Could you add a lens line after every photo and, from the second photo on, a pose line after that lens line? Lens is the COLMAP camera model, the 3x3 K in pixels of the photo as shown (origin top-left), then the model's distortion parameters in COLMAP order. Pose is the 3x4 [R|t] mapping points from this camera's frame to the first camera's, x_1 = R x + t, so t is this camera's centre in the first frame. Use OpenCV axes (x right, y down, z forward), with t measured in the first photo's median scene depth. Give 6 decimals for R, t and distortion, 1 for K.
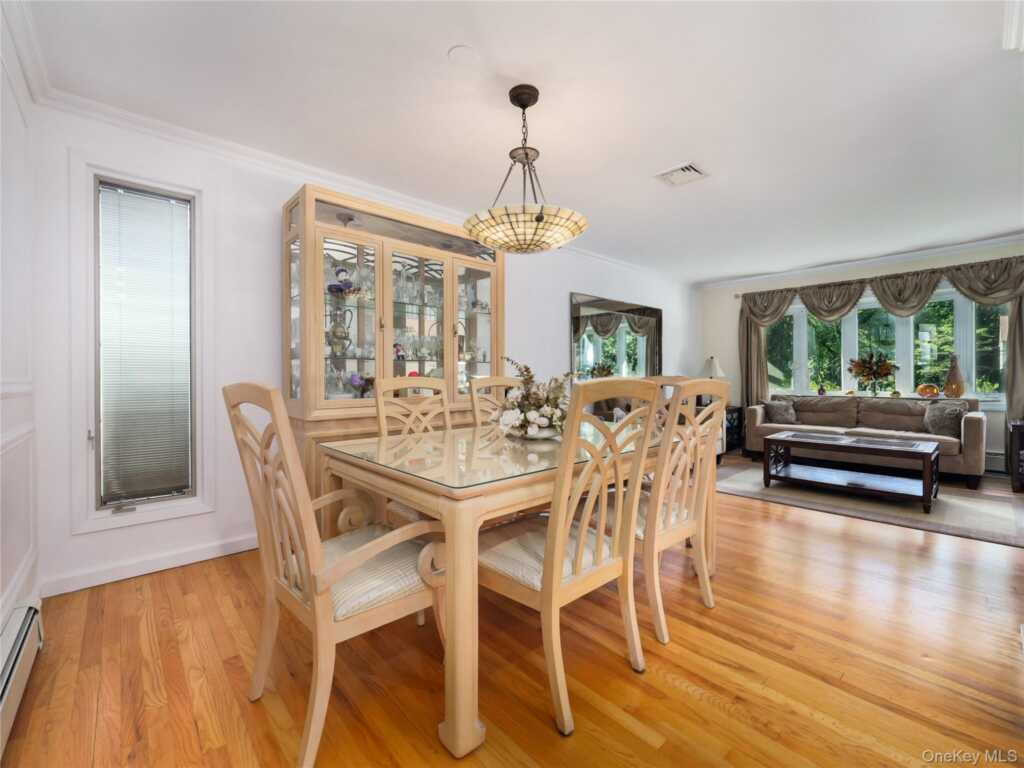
lens RADIAL K [[431.1, 0, 511.3], [0, 431.1, 379.9], [0, 0, 1]] dist [-0.000578, -0.000266]
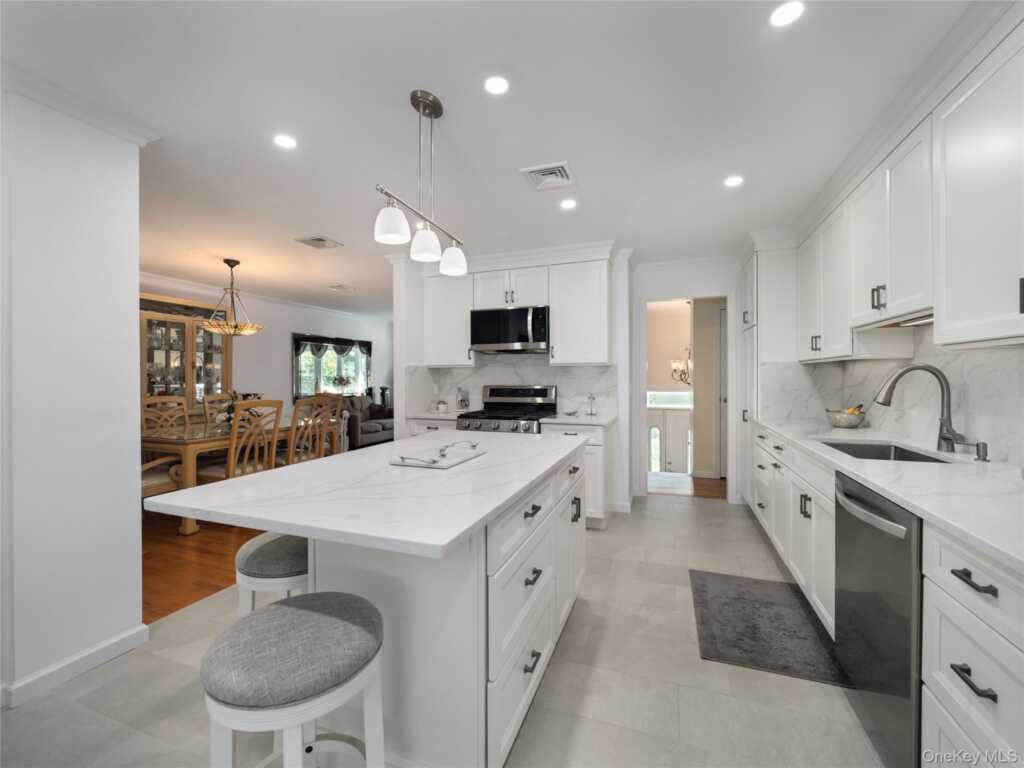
lens RADIAL K [[431.1, 0, 511.3], [0, 431.1, 379.9], [0, 0, 1]] dist [-0.000578, -0.000266]
pose [[0.886751, 0.002045, 0.462242, 0.206494], [-0.000979, 0.999996, -0.002546, -0.065447], [-0.462246, 0.001805, 0.886750, -1.140199]]
